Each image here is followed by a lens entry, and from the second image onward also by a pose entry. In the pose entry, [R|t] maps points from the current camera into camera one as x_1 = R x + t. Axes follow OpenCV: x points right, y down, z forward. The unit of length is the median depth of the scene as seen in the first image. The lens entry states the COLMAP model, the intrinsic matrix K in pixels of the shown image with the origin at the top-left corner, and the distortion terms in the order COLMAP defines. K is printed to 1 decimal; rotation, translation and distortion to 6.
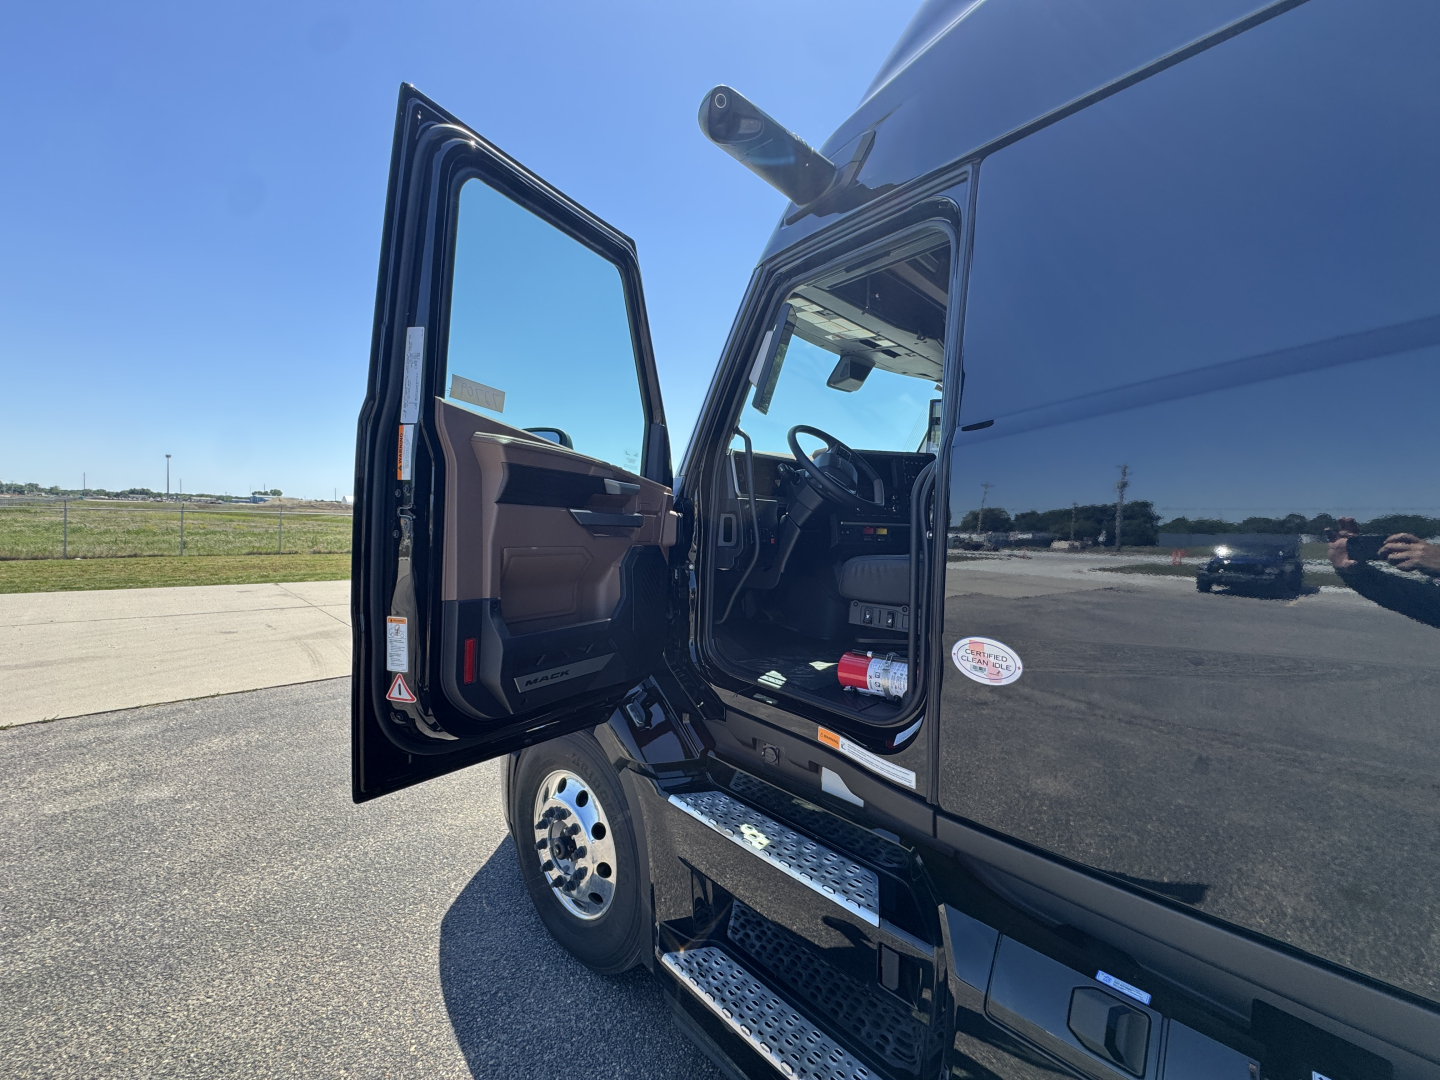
lens RADIAL K [[573.8, 0, 722.7], [0, 573.8, 544.4], [0, 0, 1]] dist [-0.003388, 0.000570]
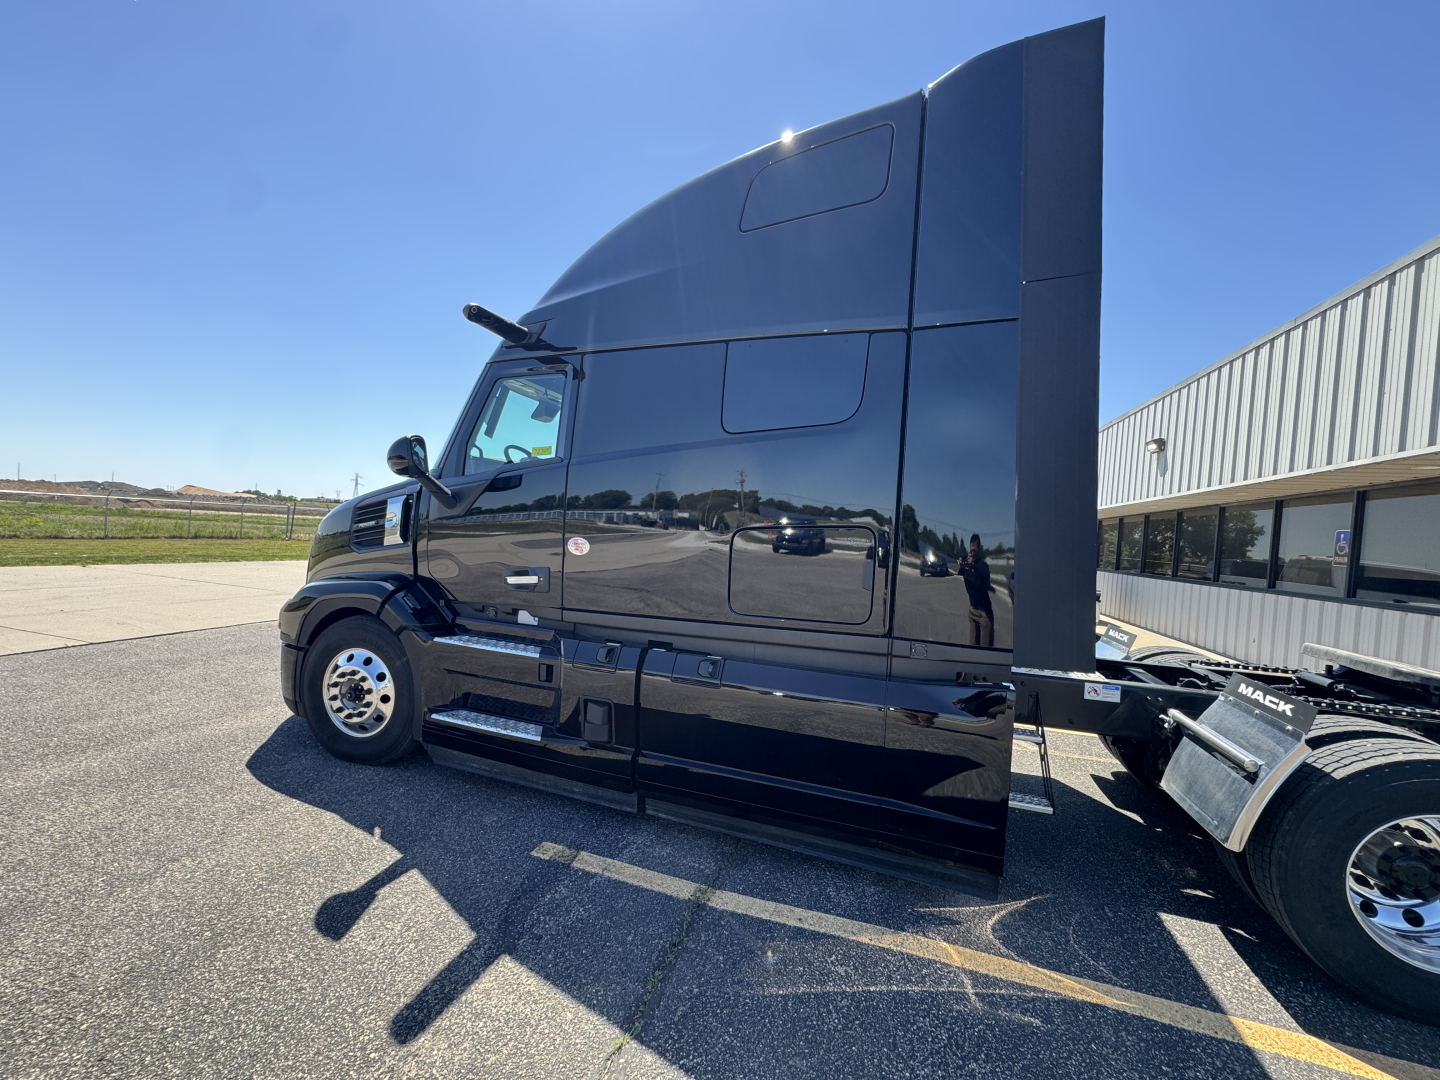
lens RADIAL K [[573.8, 0, 727.7], [0, 573.8, 529.0], [0, 0, 1]] dist [-0.003388, 0.000570]
pose [[0.891213, 0.011476, 0.453439, -0.069339], [-0.005128, 0.999871, -0.015226, 0.079127], [-0.453555, 0.011244, 0.891157, -0.842905]]
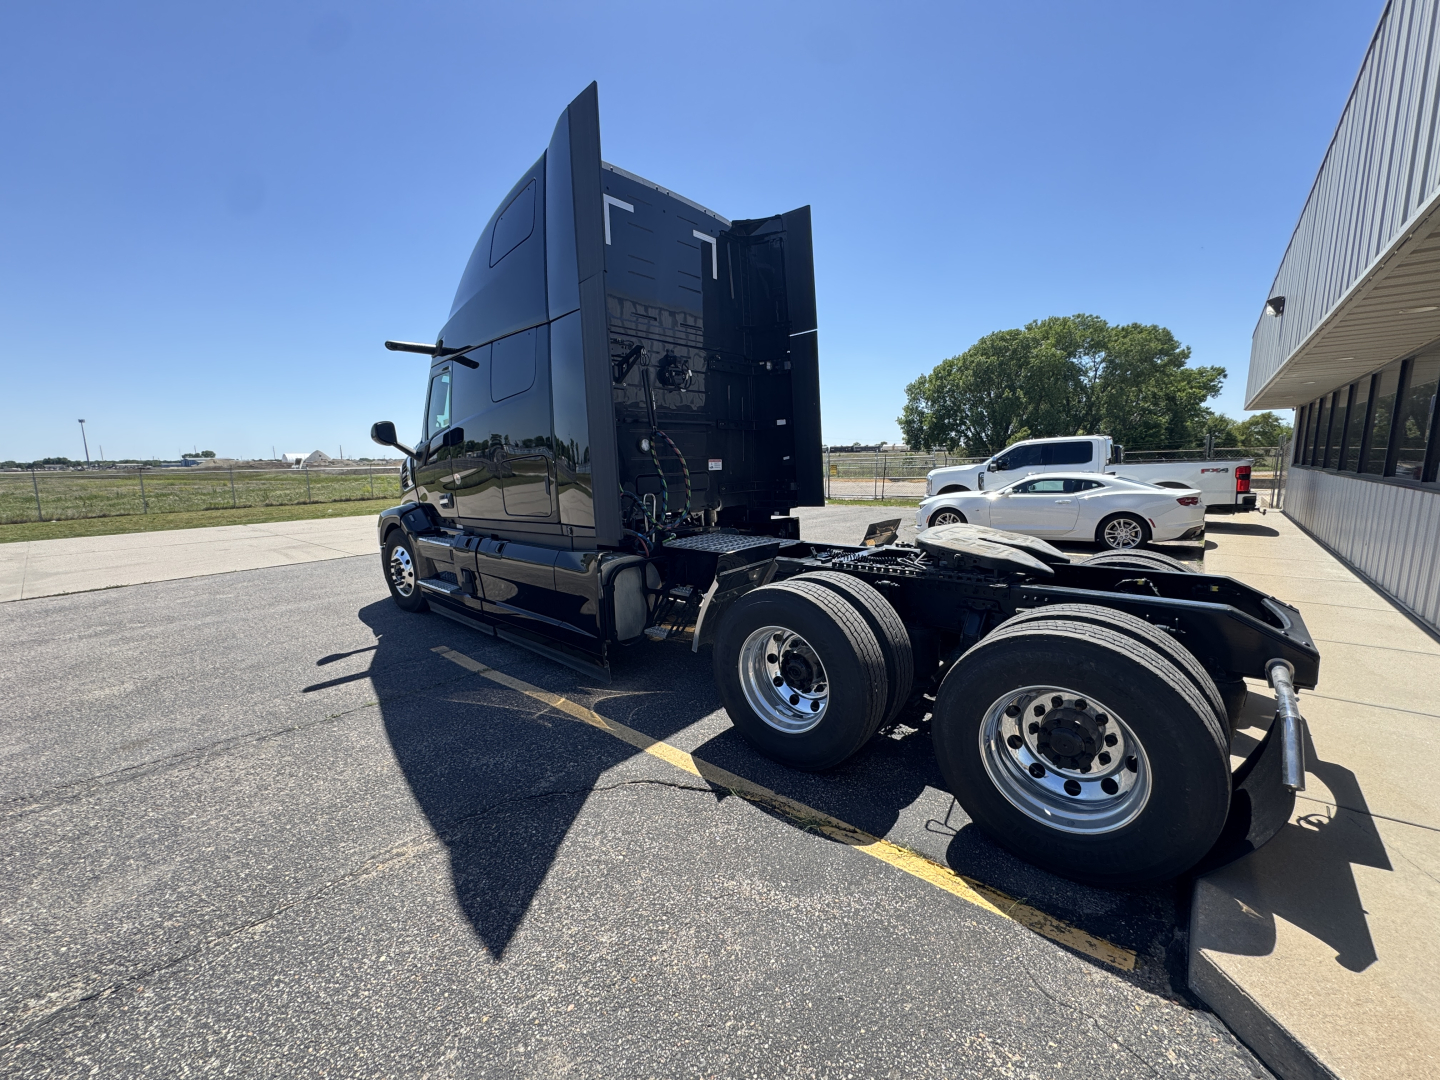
lens RADIAL K [[573.8, 0, 732.6], [0, 573.8, 539.3], [0, 0, 1]] dist [-0.003388, 0.000570]
pose [[0.995511, -0.067280, 0.066573, 1.094487], [0.060003, 0.992570, 0.105848, 0.156423], [-0.073200, -0.101378, 0.992151, -1.761705]]
